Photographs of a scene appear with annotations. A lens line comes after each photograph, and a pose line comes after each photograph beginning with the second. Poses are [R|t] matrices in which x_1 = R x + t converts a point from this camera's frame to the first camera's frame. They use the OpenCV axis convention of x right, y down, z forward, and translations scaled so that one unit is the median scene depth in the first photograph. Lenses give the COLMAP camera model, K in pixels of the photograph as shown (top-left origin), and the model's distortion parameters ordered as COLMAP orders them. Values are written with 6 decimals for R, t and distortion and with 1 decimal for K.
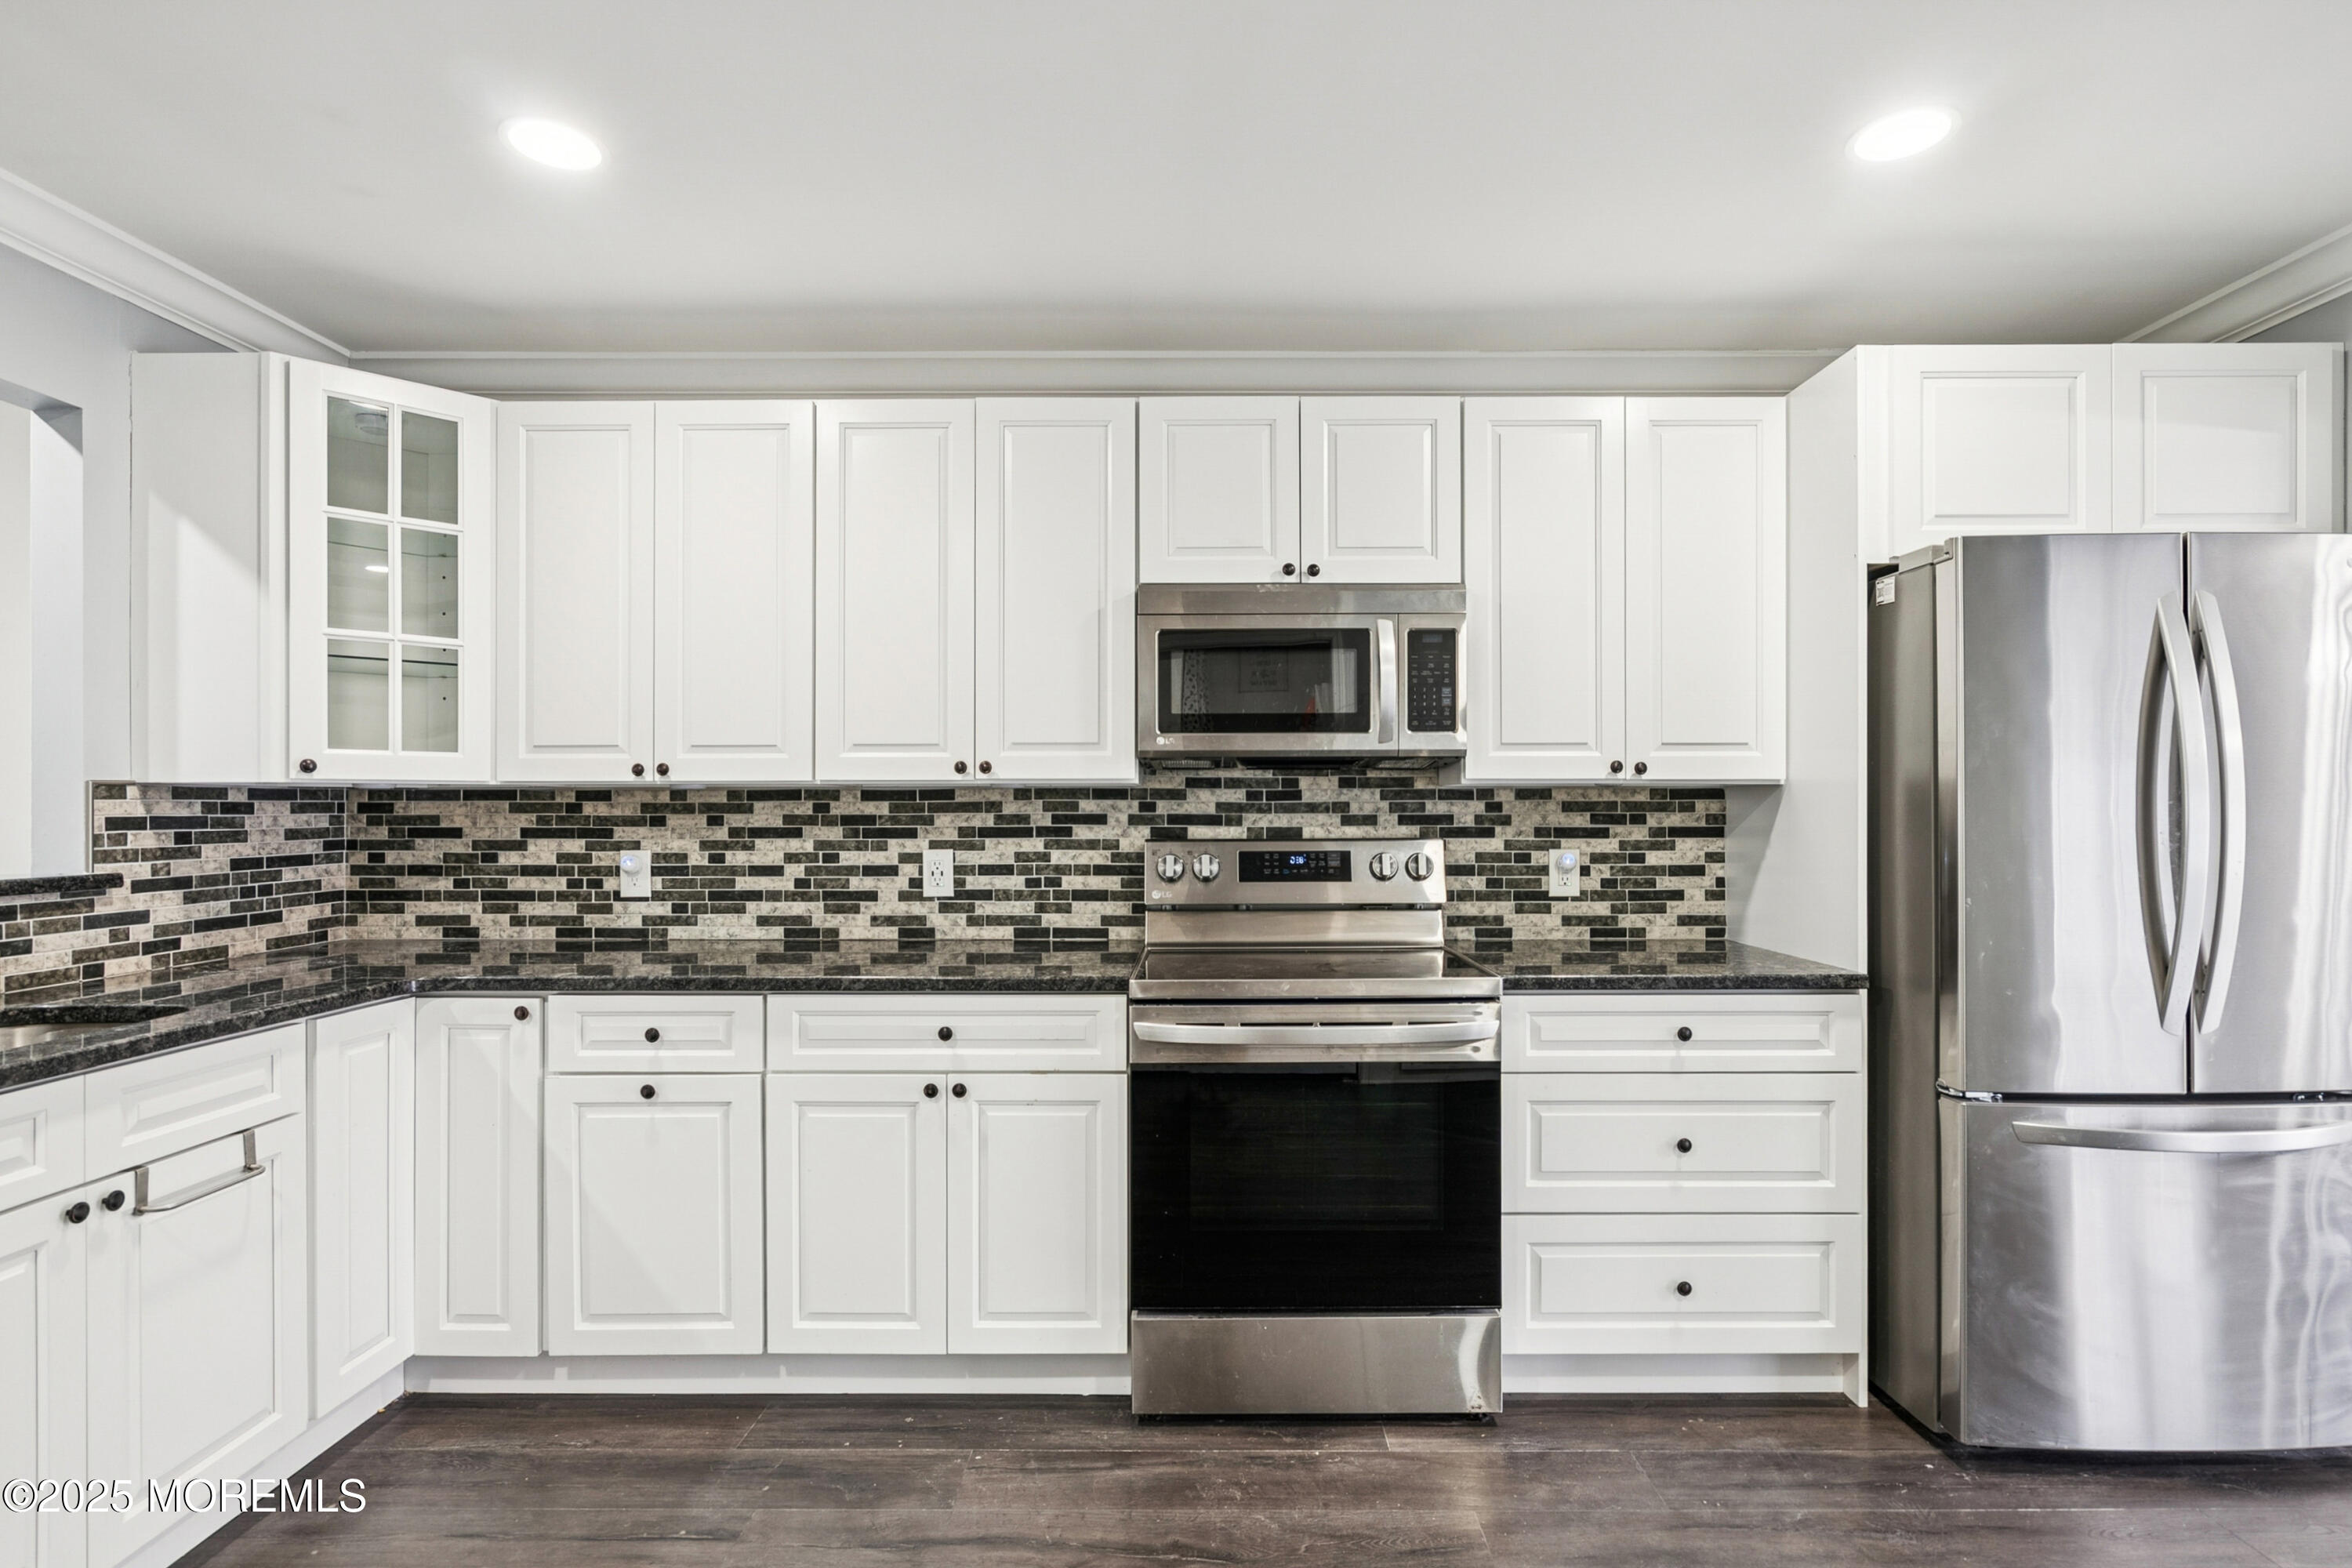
lens RADIAL K [[1141.4, 0, 1184.1], [0, 1141.4, 798.8], [0, 0, 1]] dist [-0.001933, 0.000650]
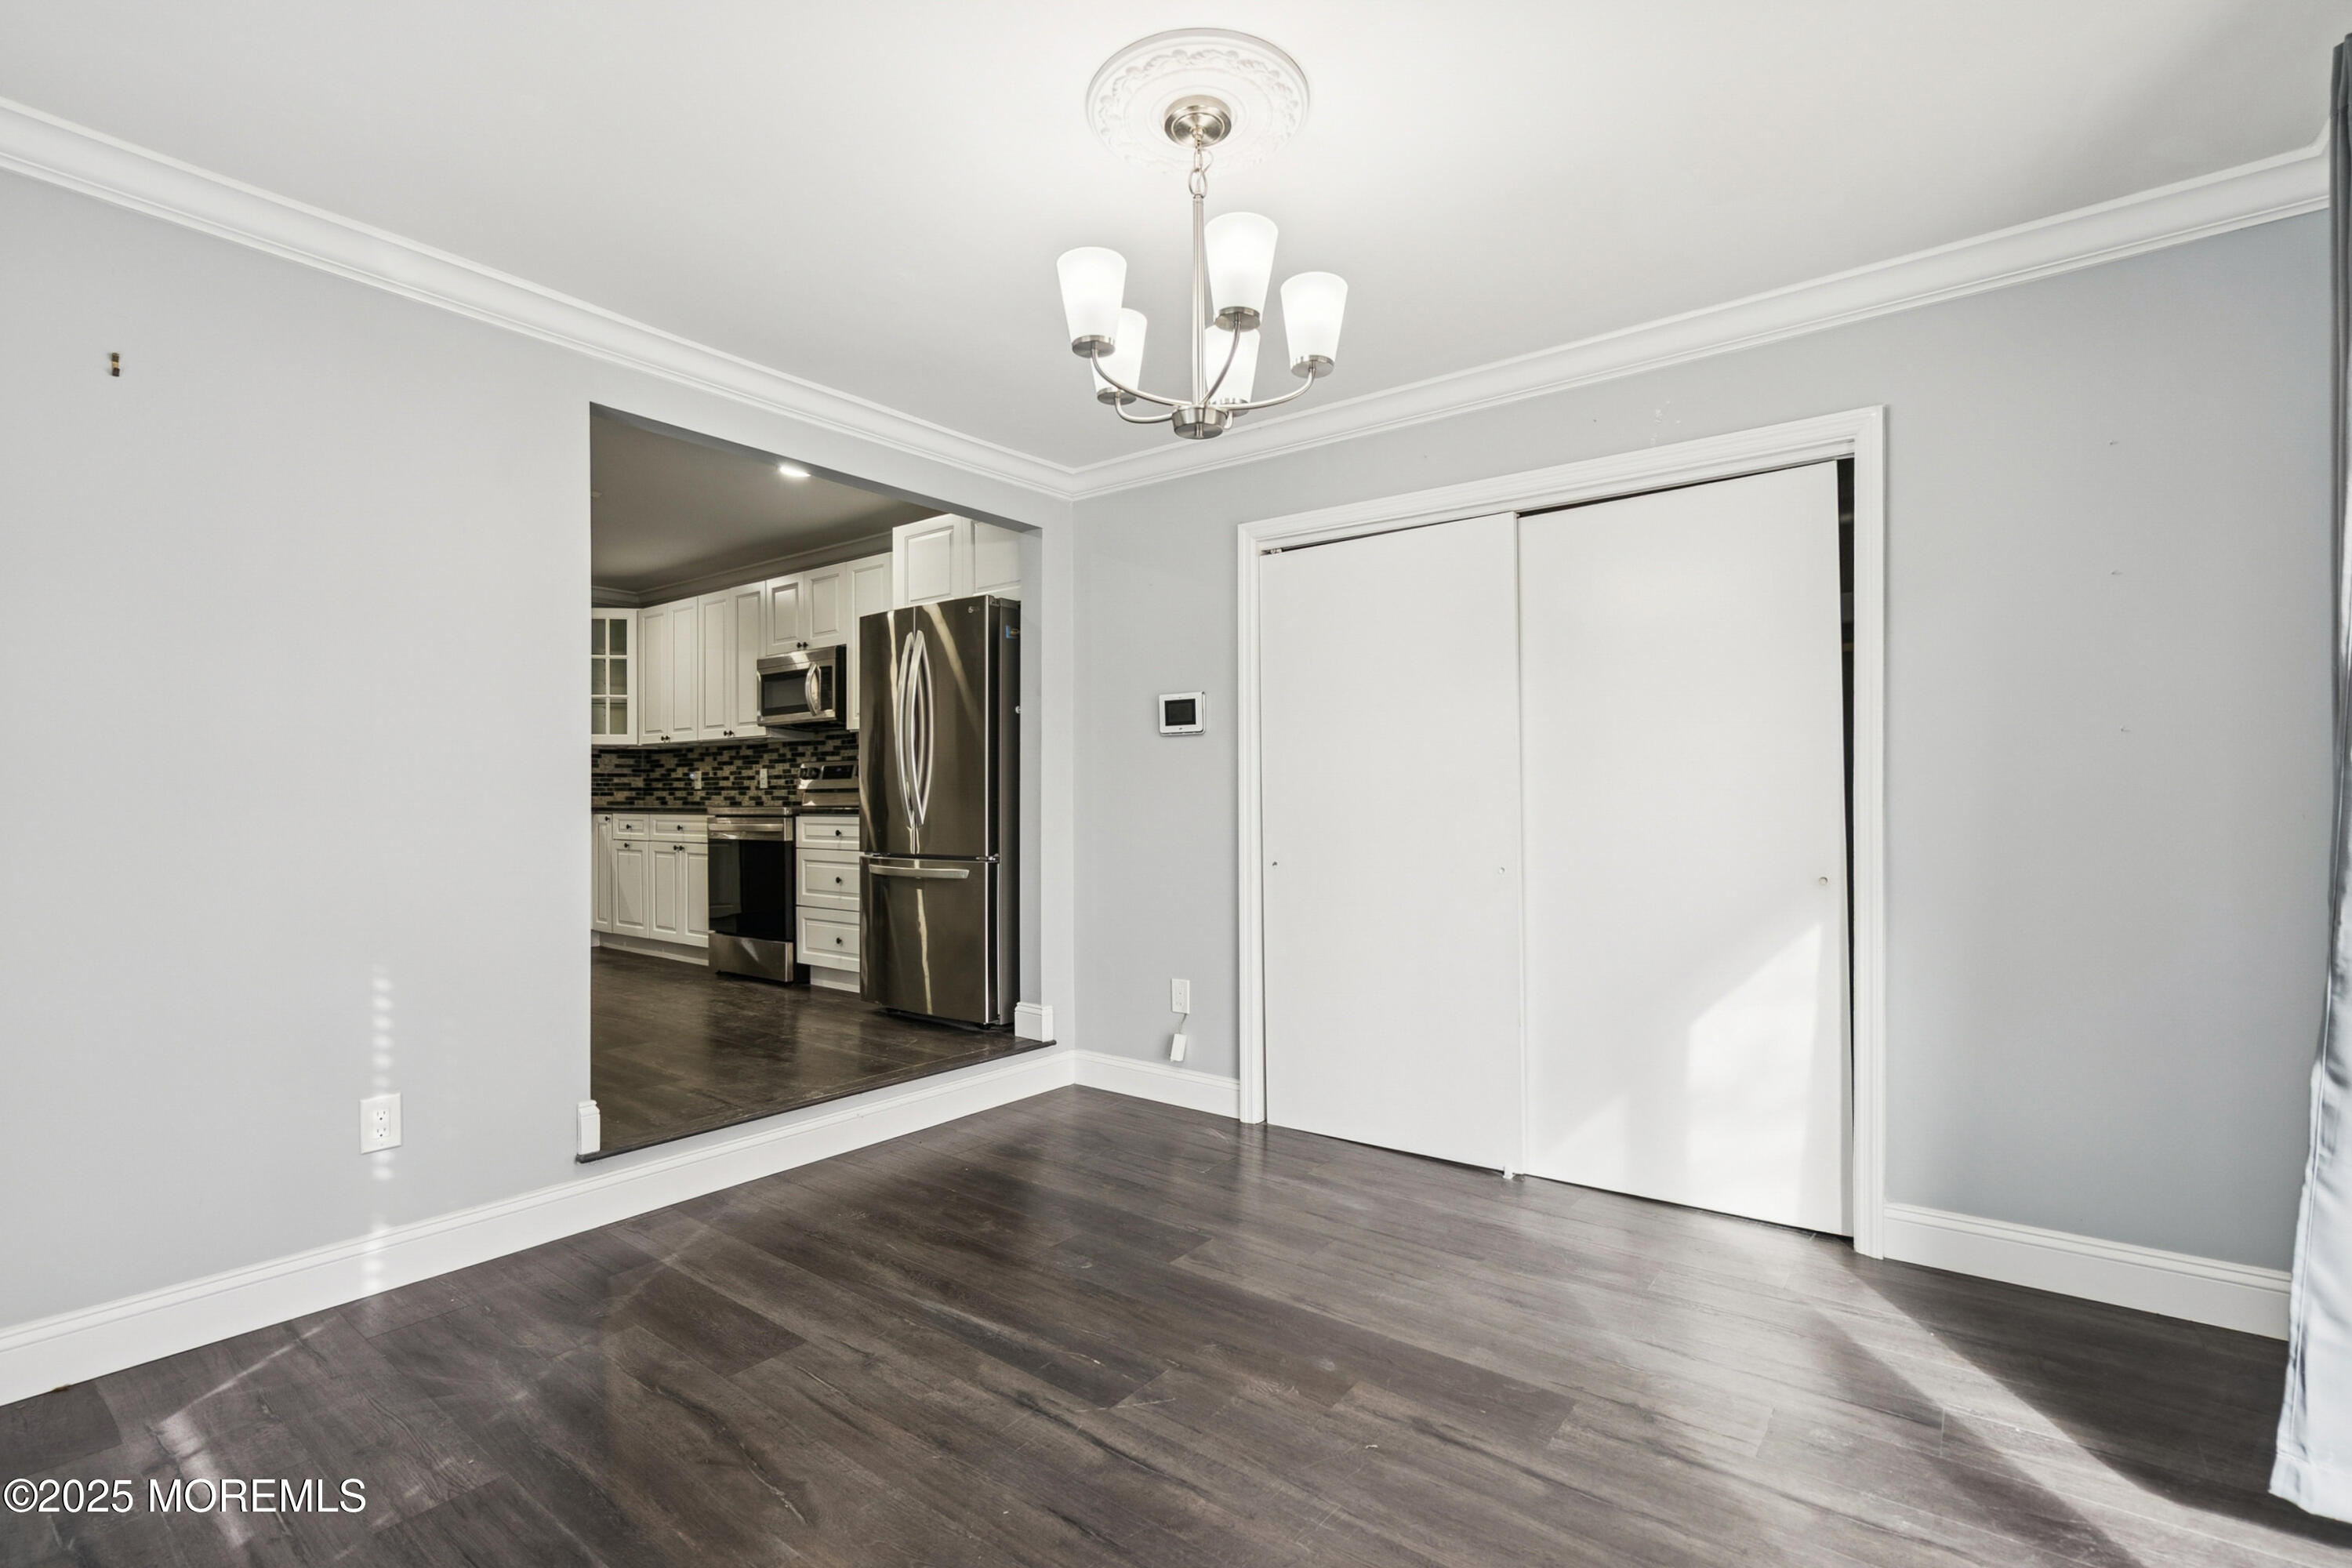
lens RADIAL K [[1063.6, 0, 1187.1], [0, 1063.6, 791.3], [0, 0, 1]] dist [-0.003595, -0.000040]
pose [[0.805883, -0.003903, -0.592062, 1.833907], [0.005124, 0.999987, 0.000382, 0.095773], [0.592053, -0.003342, 0.805892, -0.280210]]
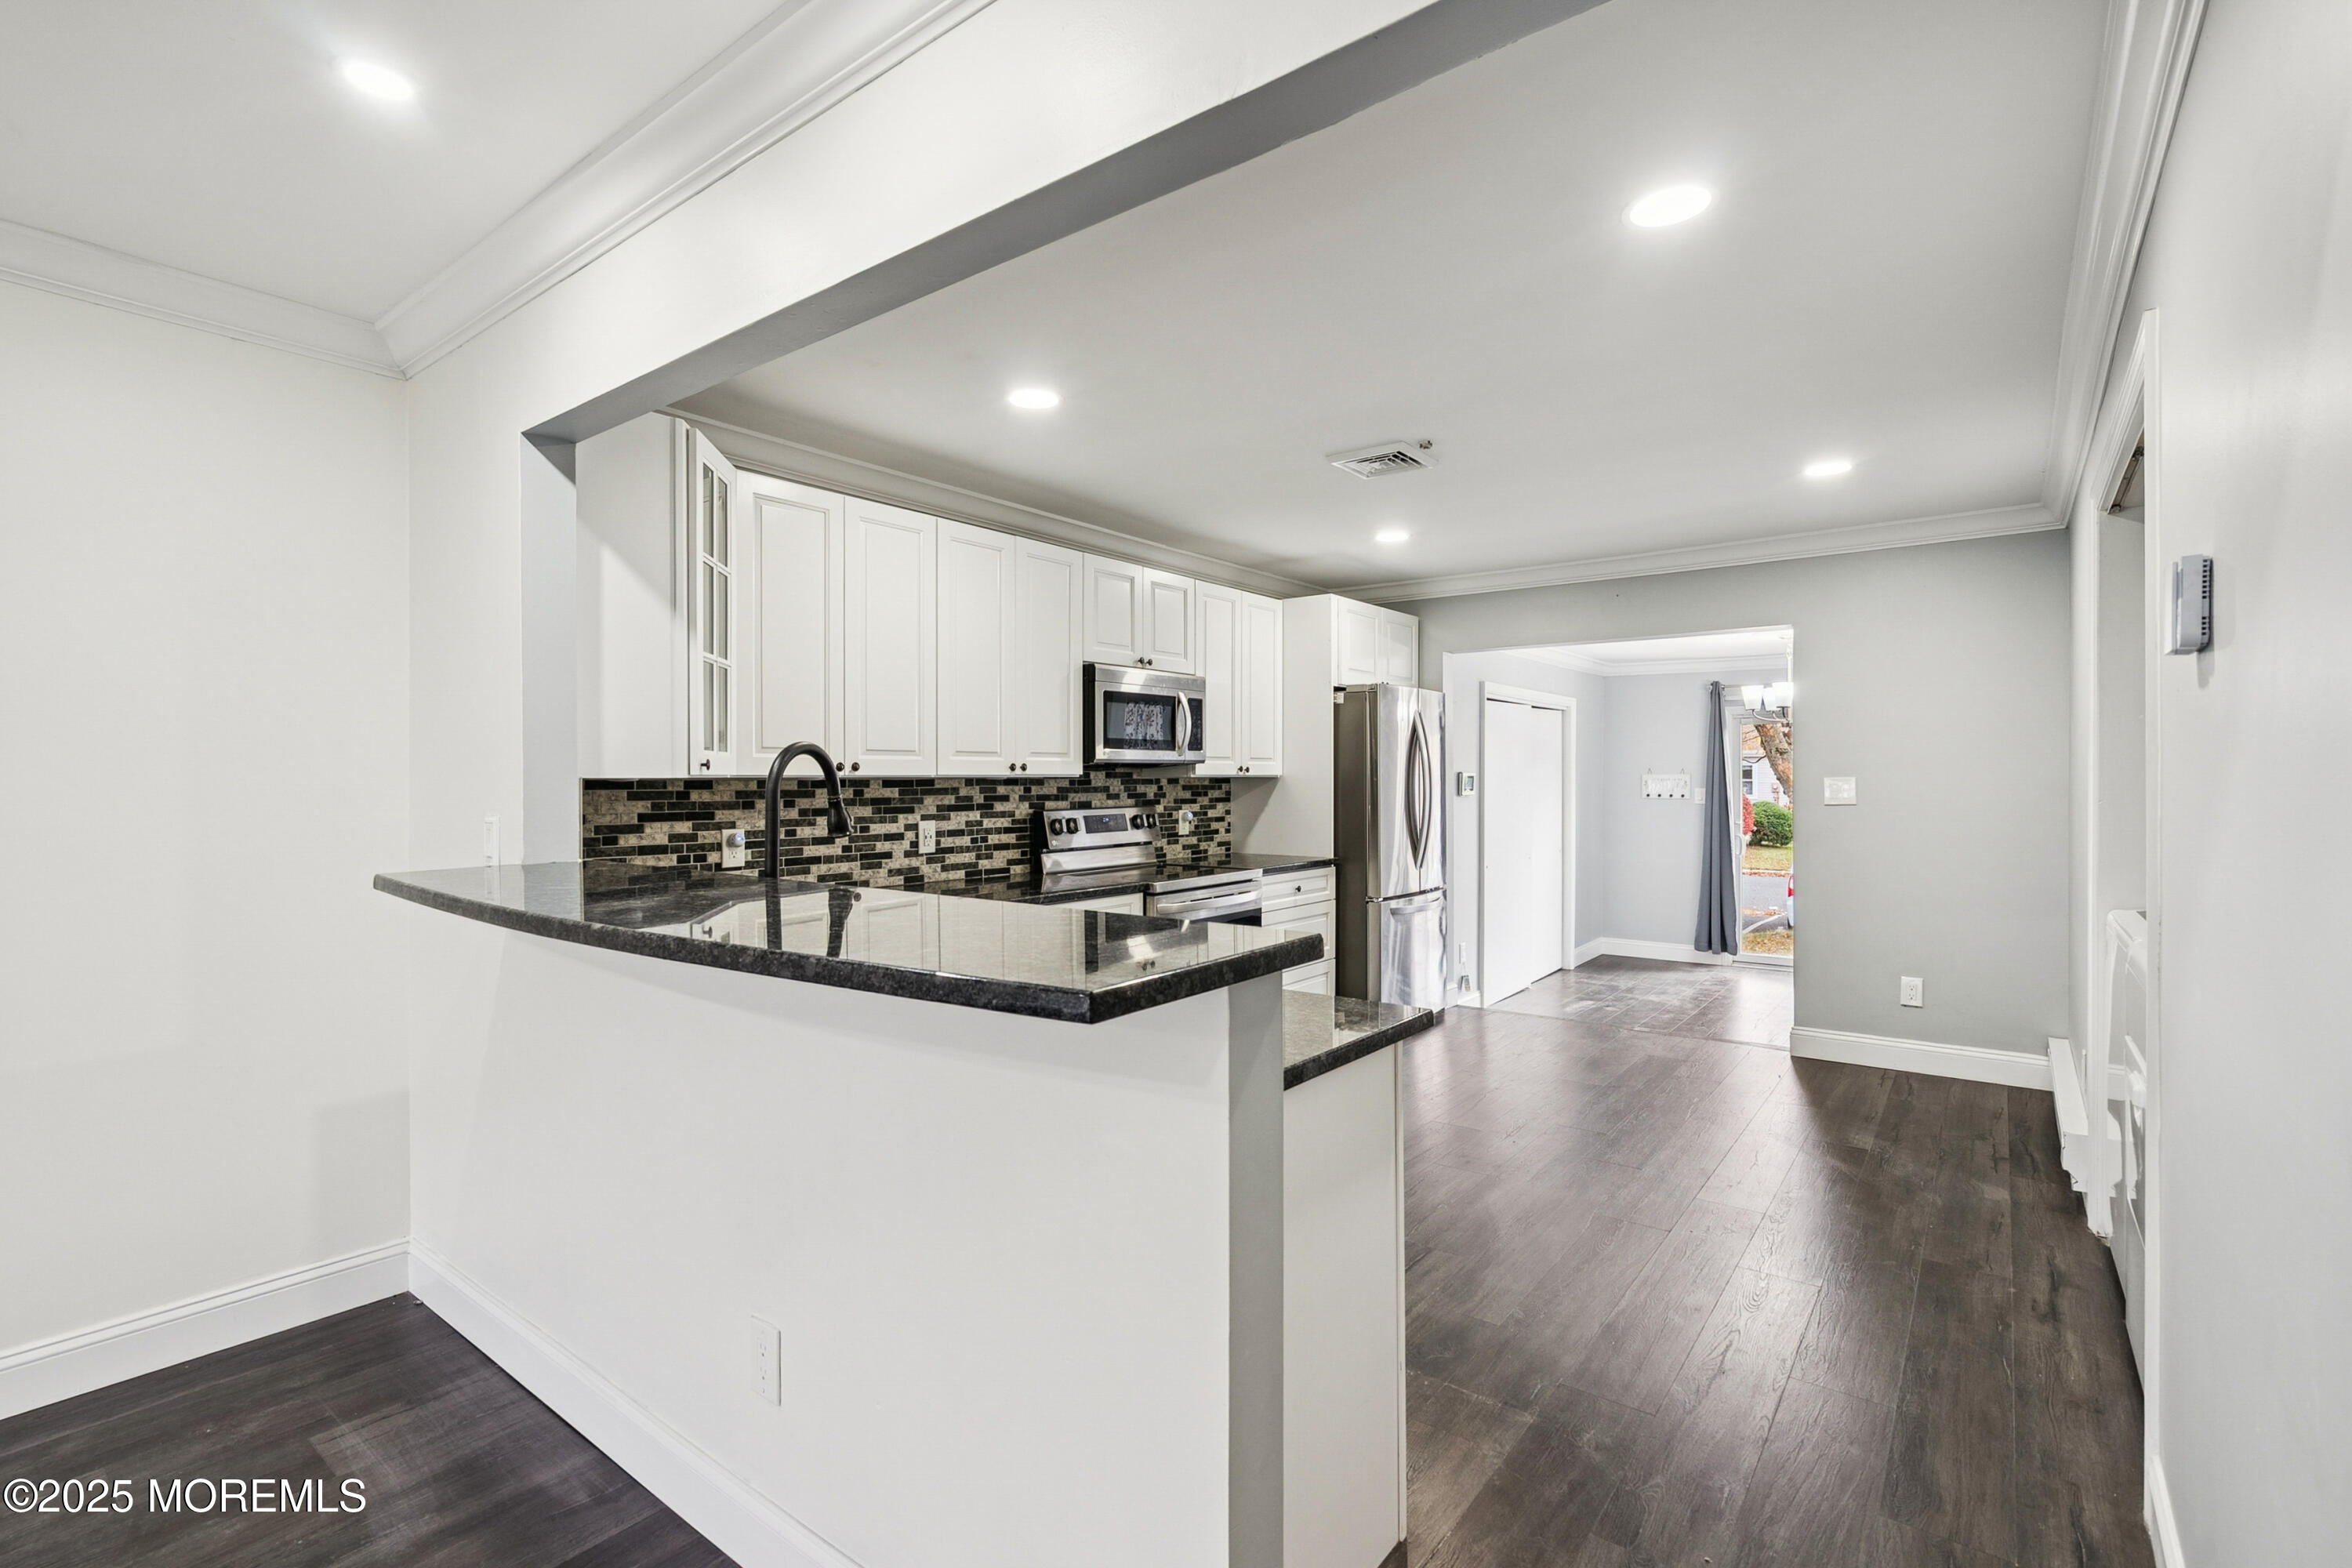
lens RADIAL K [[1063.6, 0, 1125.2], [0, 1063.6, 777.7], [0, 0, 1]] dist [-0.003595, -0.000040]
pose [[0.637712, -0.000576, 0.770275, -1.100646], [0.000327, 1.000000, 0.000477, -0.011080], [-0.770275, -0.000052, 0.637712, -0.062912]]
